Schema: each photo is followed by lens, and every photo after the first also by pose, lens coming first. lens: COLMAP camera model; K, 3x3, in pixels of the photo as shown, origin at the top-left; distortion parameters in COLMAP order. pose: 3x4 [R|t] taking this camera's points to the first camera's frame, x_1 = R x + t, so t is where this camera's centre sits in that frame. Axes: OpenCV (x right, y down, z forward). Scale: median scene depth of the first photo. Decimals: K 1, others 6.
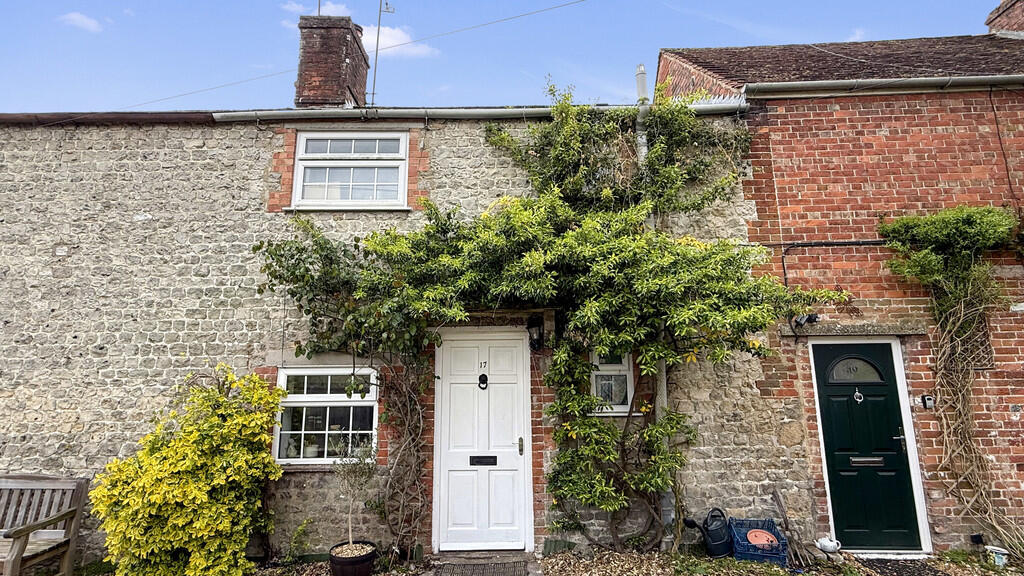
lens RADIAL K [[479.5, 0, 516.7], [0, 479.5, 338.4], [0, 0, 1]] dist [-0.001229, -0.000699]
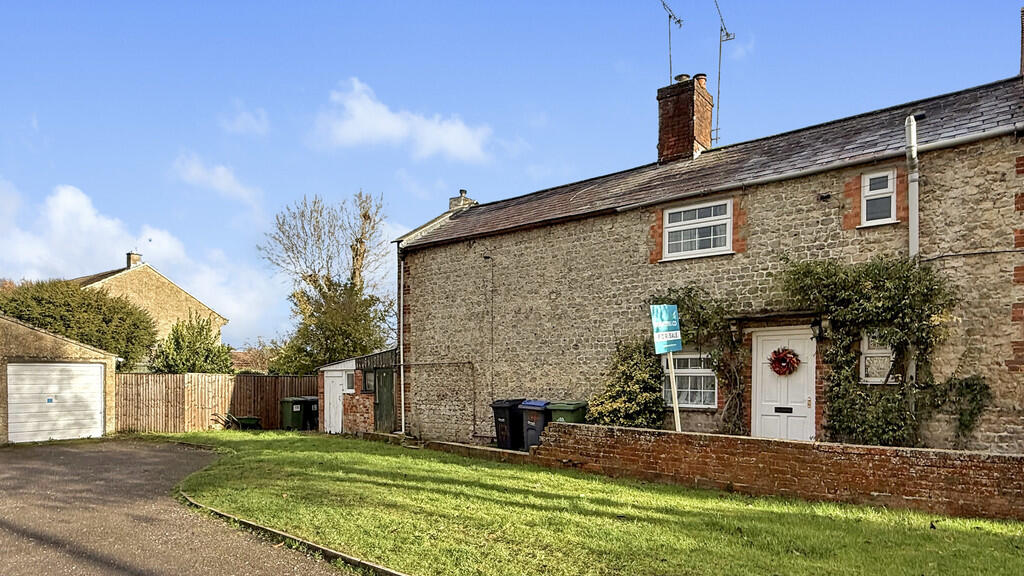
lens RADIAL K [[580.4, 0, 512.6], [0, 580.4, 290.1], [0, 0, 1]] dist [-0.000732, 0.000477]
pose [[0.772756, -0.080937, -0.629521, 0.408816], [0.029907, 0.995378, -0.091263, 0.002751], [0.633998, 0.051697, 0.771605, -0.927871]]
